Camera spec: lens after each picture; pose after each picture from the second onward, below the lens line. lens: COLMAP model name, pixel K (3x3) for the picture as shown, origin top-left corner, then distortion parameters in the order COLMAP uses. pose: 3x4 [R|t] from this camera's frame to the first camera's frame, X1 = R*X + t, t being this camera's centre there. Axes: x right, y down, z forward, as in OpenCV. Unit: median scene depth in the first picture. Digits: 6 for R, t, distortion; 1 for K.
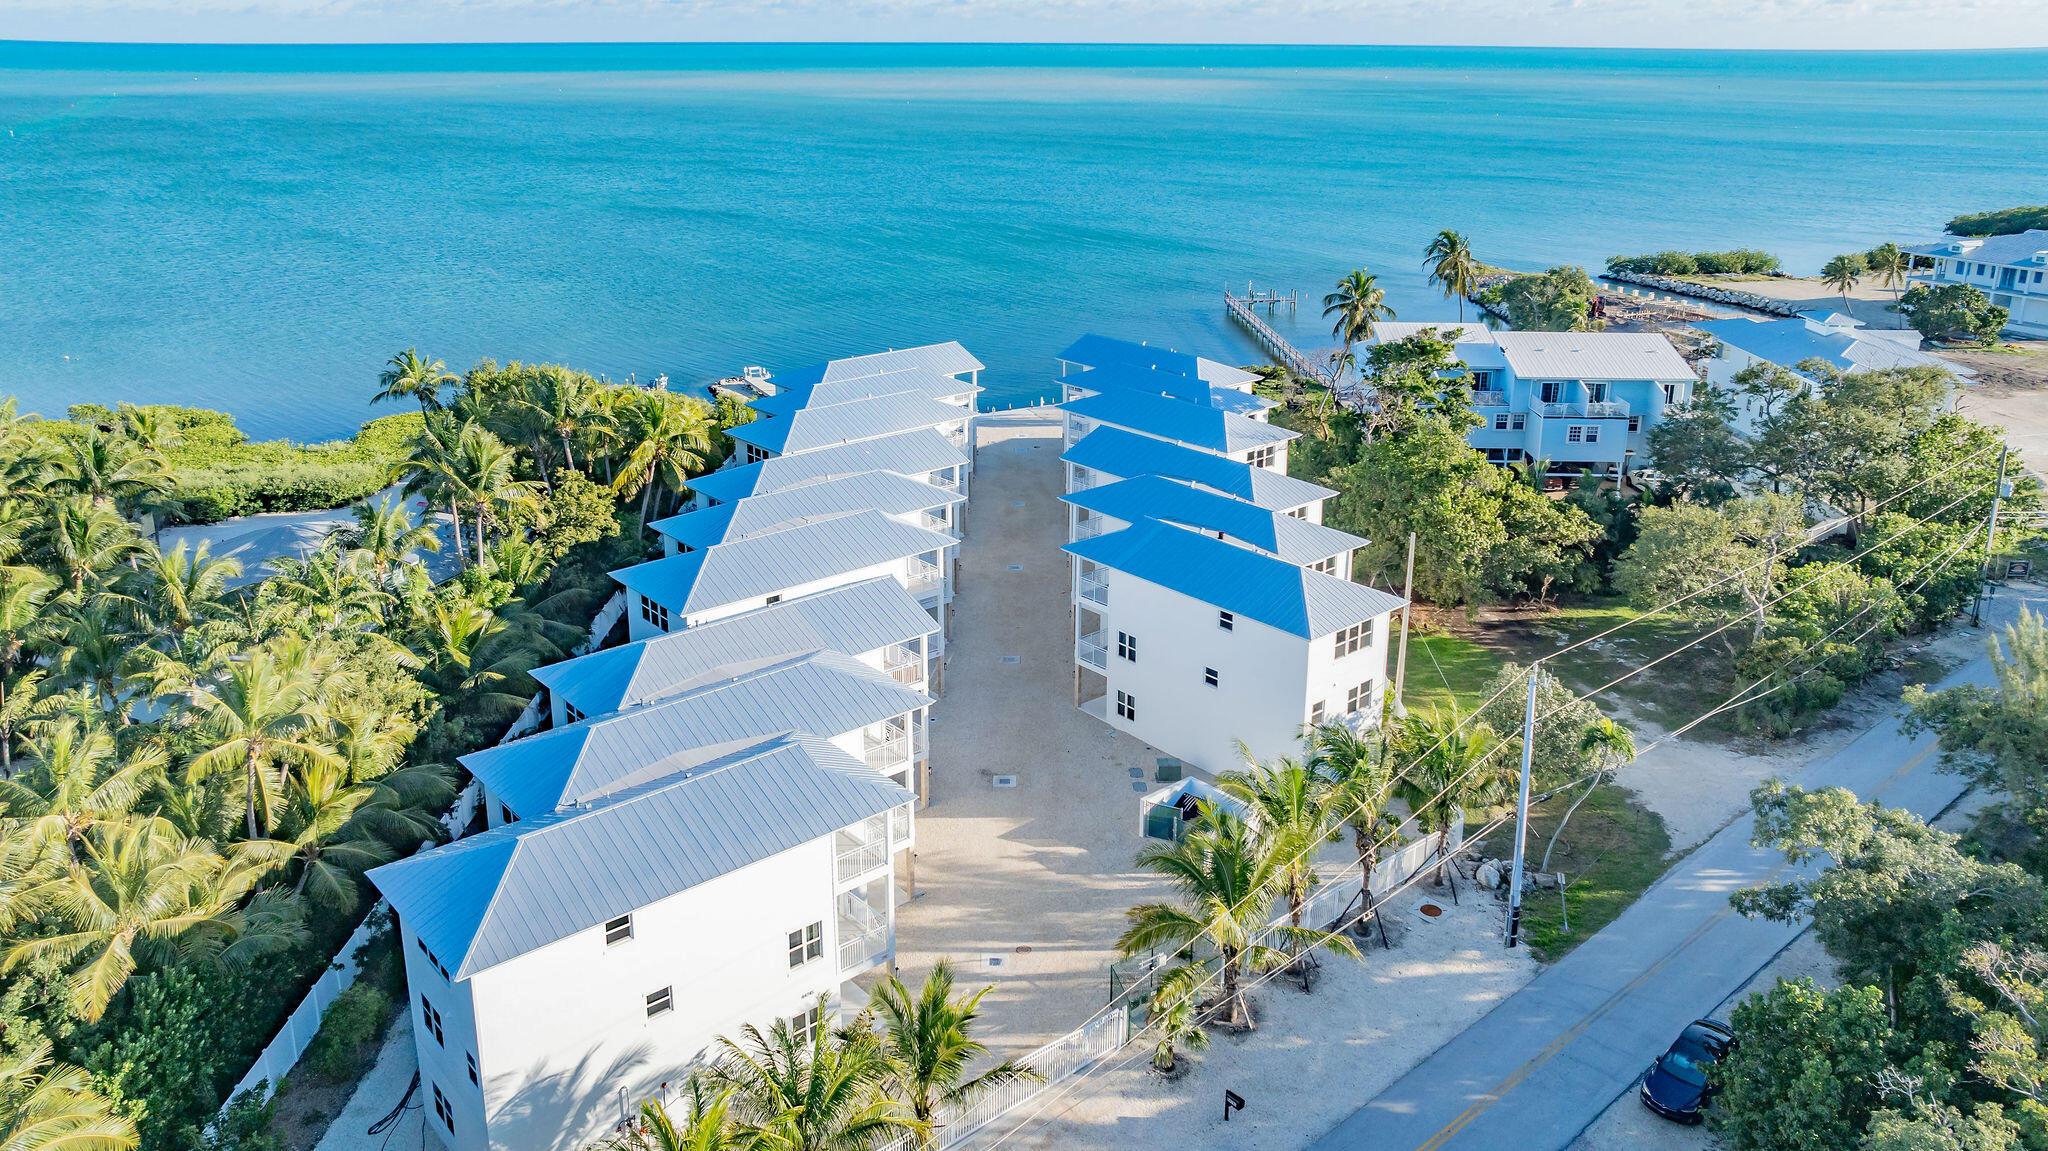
lens RADIAL K [[1493.1, 0, 1024.0], [0, 1493.1, 575.5], [0, 0, 1]] dist [-0.023248, -0.002068]
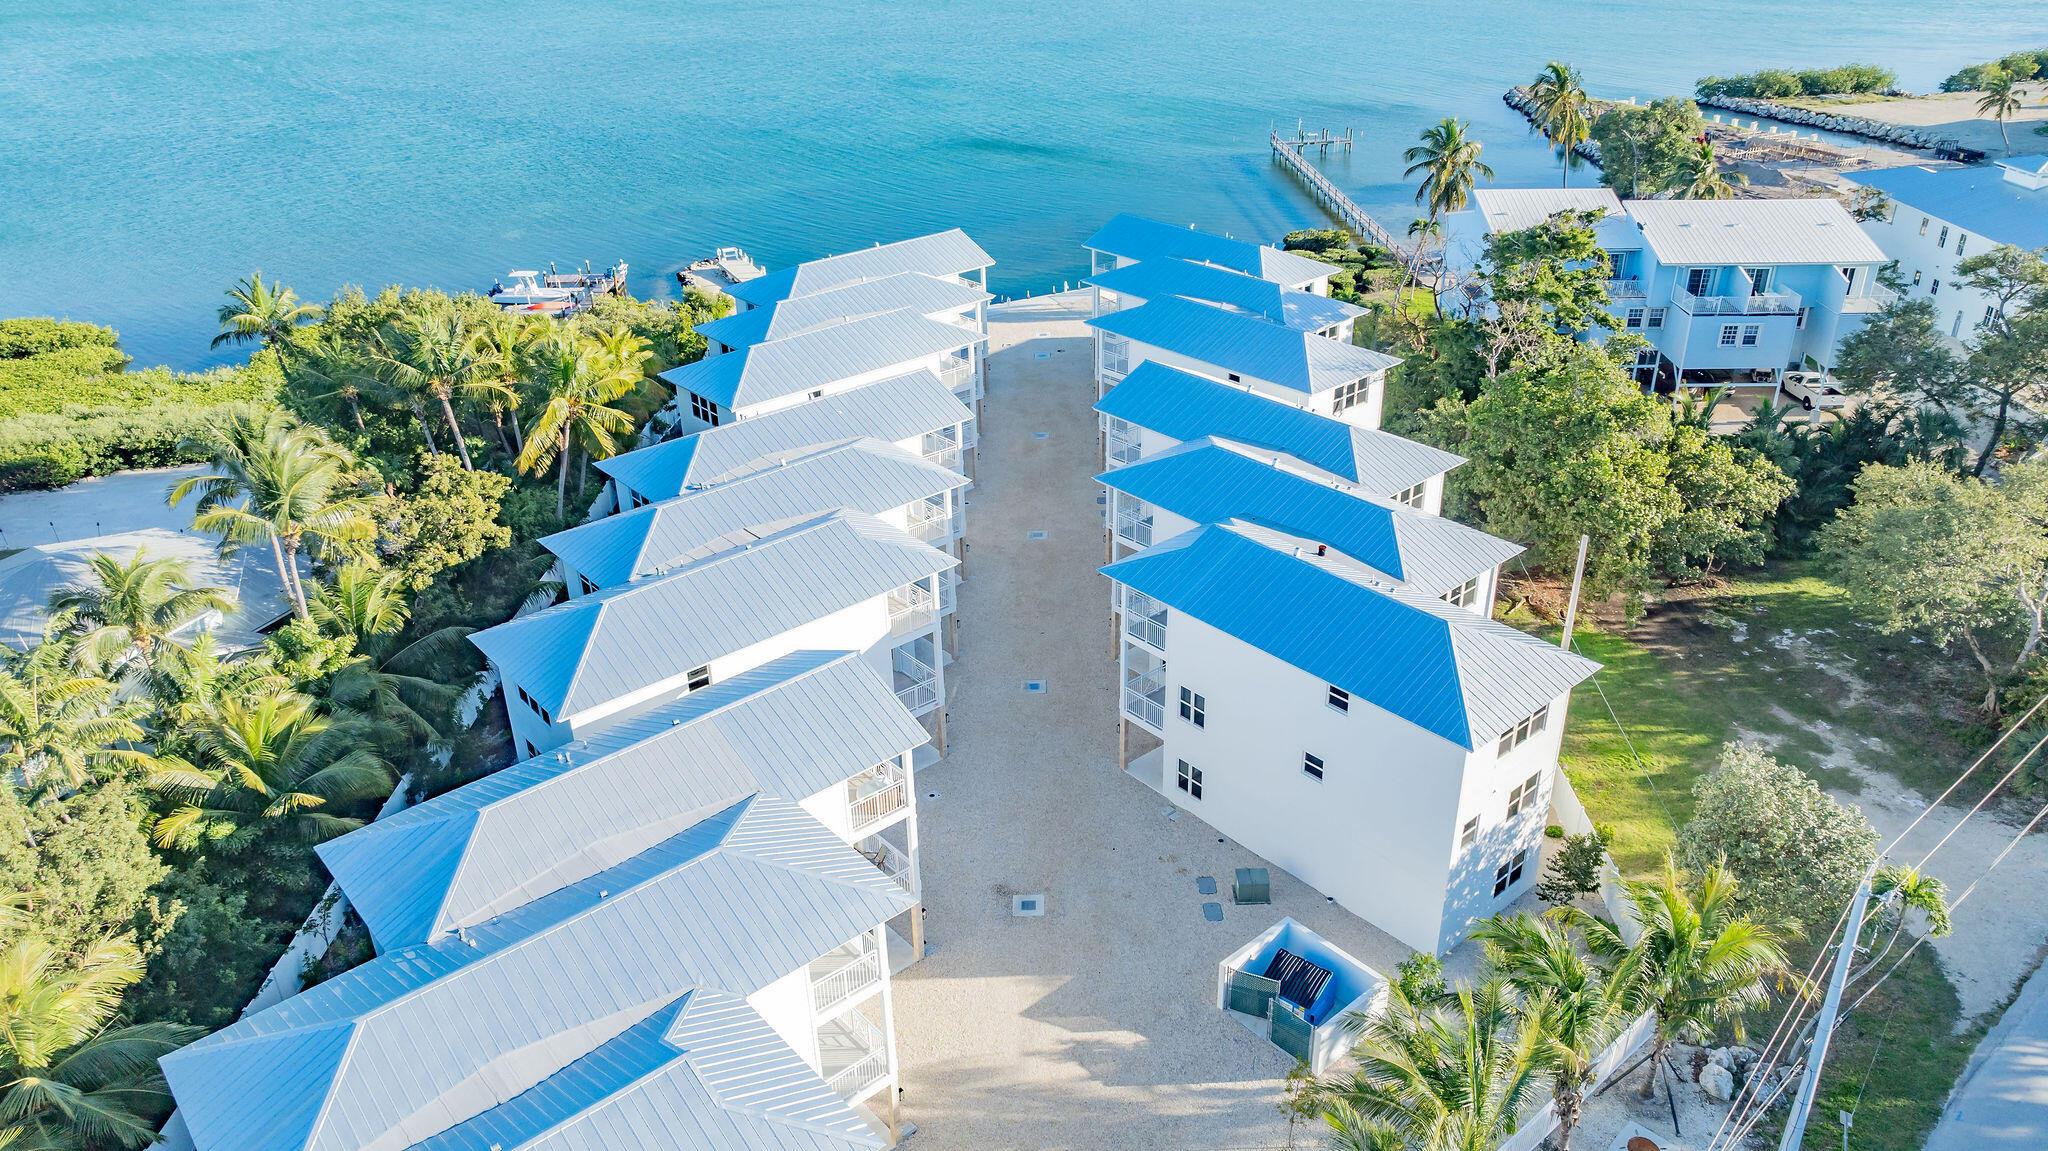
lens RADIAL K [[1433.0, 0, 1029.4], [0, 1433.0, 648.8], [0, 0, 1]] dist [-0.051110, 0.056903]
pose [[0.999695, -0.018634, -0.016219, 0.000932], [0.021160, 0.984700, 0.172969, -0.082418], [0.012747, -0.173260, 0.984794, 0.251037]]
